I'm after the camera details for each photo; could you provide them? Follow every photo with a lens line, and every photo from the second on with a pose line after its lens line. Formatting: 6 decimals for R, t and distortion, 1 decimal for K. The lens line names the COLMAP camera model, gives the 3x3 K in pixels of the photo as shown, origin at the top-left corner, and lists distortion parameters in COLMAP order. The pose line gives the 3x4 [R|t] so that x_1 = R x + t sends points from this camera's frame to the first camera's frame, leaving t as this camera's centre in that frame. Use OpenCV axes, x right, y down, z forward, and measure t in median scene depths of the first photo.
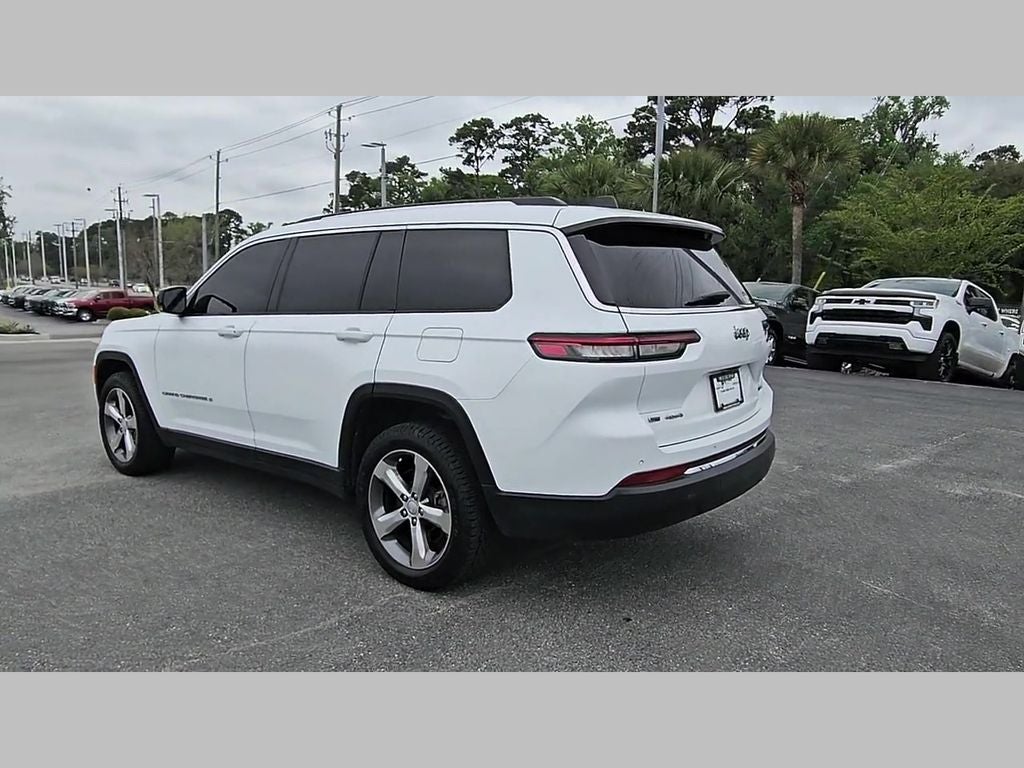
lens RADIAL K [[700.3, 0, 490.1], [0, 700.3, 385.4], [0, 0, 1]] dist [0.014499, -0.015750]
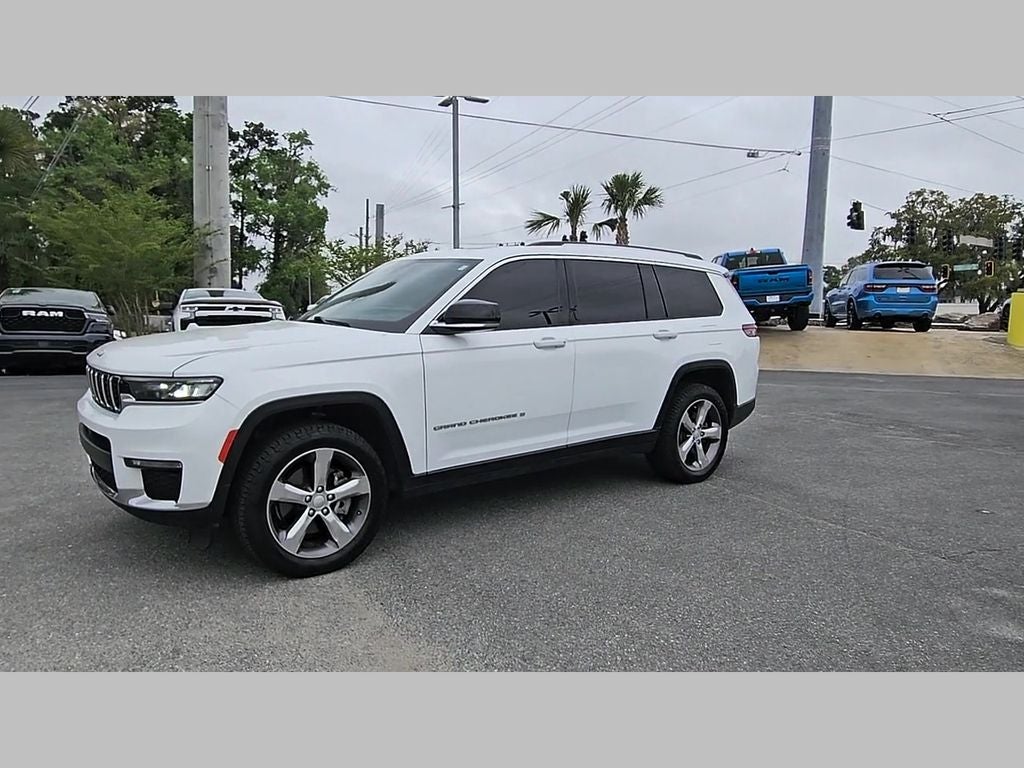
lens RADIAL K [[700.3, 0, 502.7], [0, 700.3, 385.3], [0, 0, 1]] dist [0.014499, -0.015750]
pose [[0.199650, -0.118256, 0.972705, -0.566922], [0.123640, 0.987797, 0.094713, -0.049820], [-0.972035, 0.101356, 0.211835, 0.335032]]
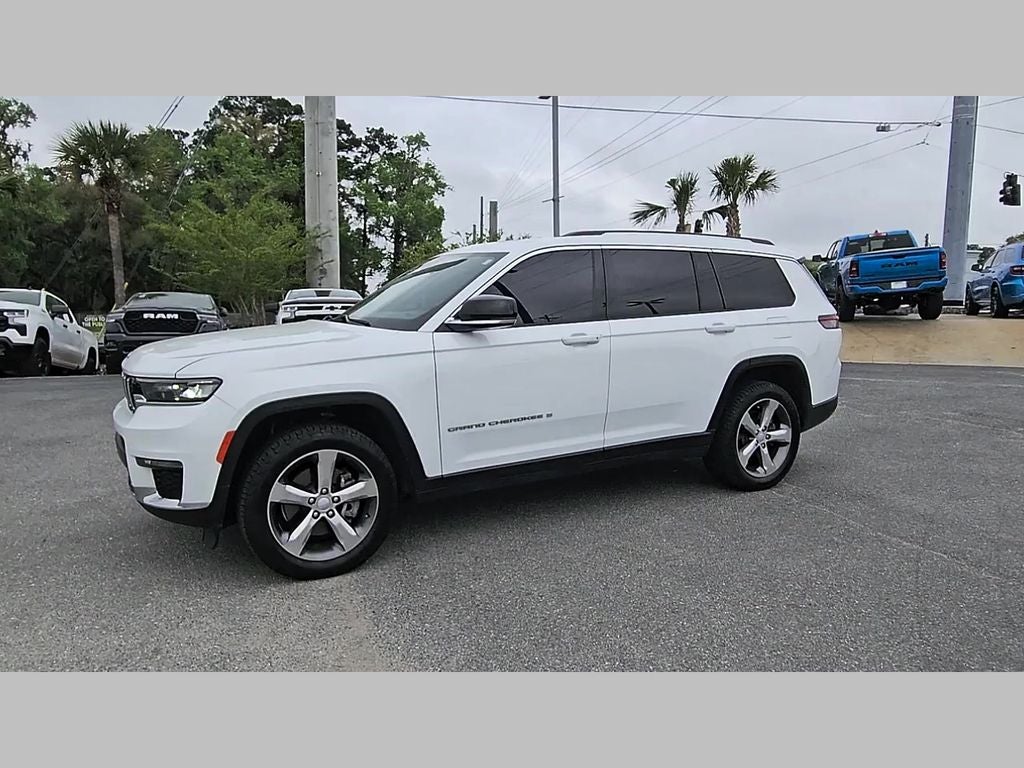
lens RADIAL K [[700.3, 0, 503.1], [0, 700.3, 384.3], [0, 0, 1]] dist [0.014499, -0.015750]
pose [[0.359531, -0.124650, 0.924770, -0.532609], [0.139925, 0.987034, 0.078642, -0.043617], [-0.922583, 0.101124, 0.372311, 0.289562]]
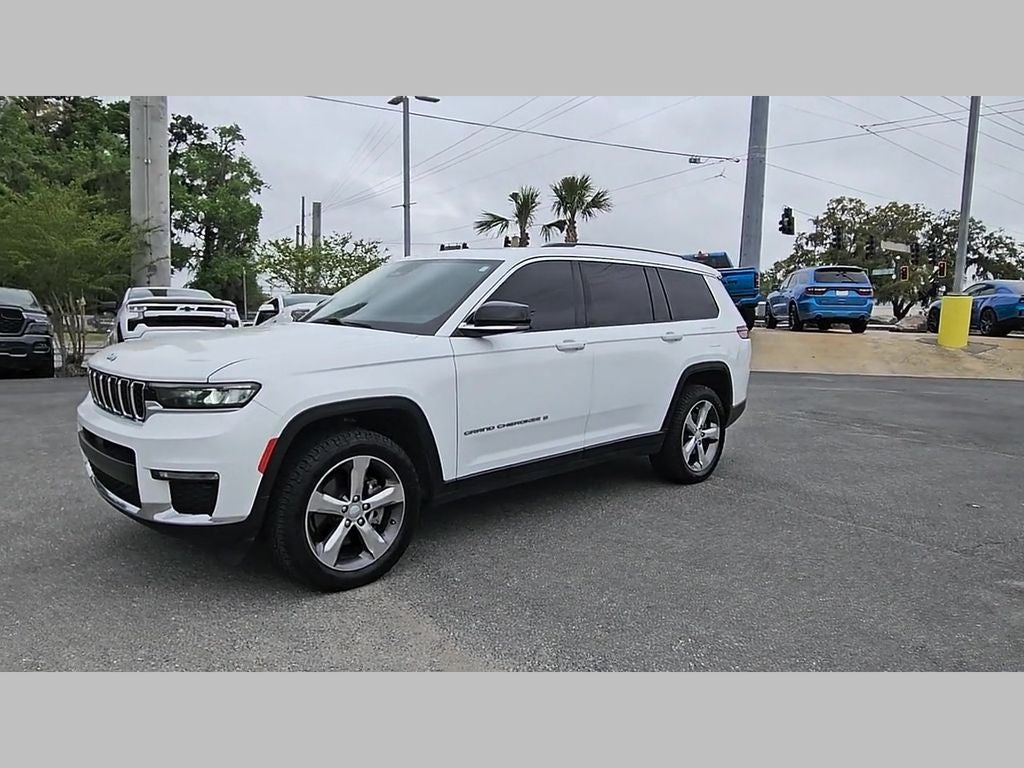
lens RADIAL K [[700.3, 0, 501.5], [0, 700.3, 383.9], [0, 0, 1]] dist [0.014499, -0.015750]
pose [[0.110088, -0.116254, 0.987100, -0.567677], [0.120898, 0.987328, 0.102797, -0.056735], [-0.986542, 0.108021, 0.122748, 0.385909]]
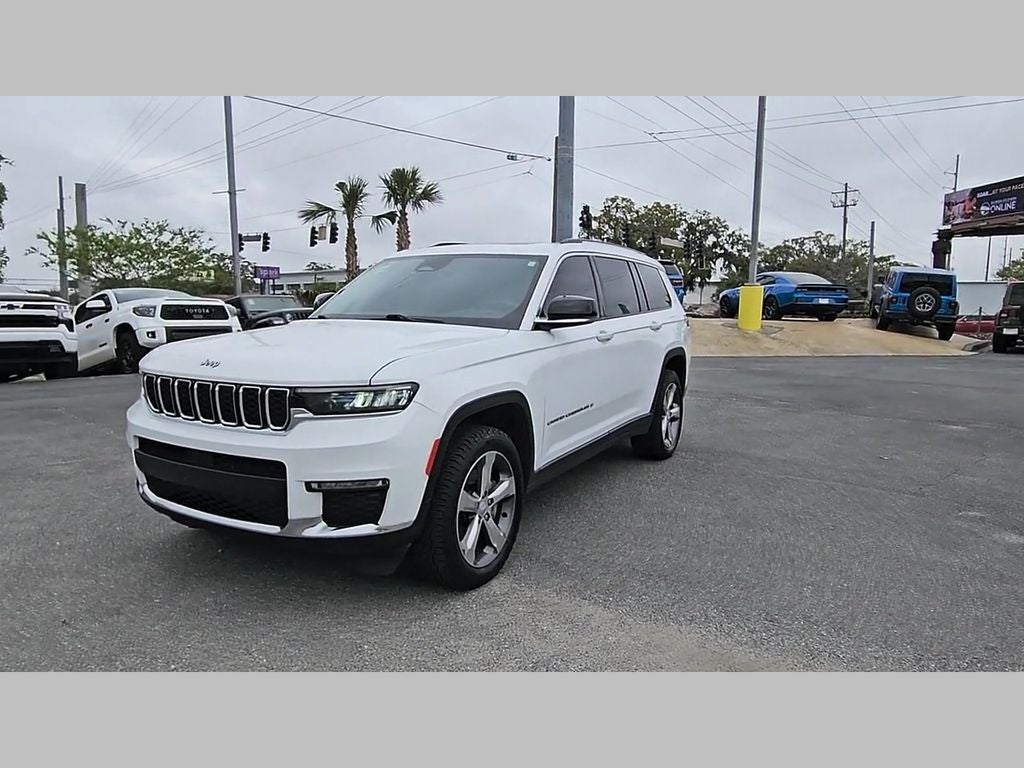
lens RADIAL K [[700.3, 0, 503.1], [0, 700.3, 379.3], [0, 0, 1]] dist [0.014499, -0.015750]
pose [[-0.188353, -0.119972, 0.974746, -0.573025], [0.128599, 0.980952, 0.145585, -0.077798], [-0.973645, 0.152773, -0.169337, 0.536694]]
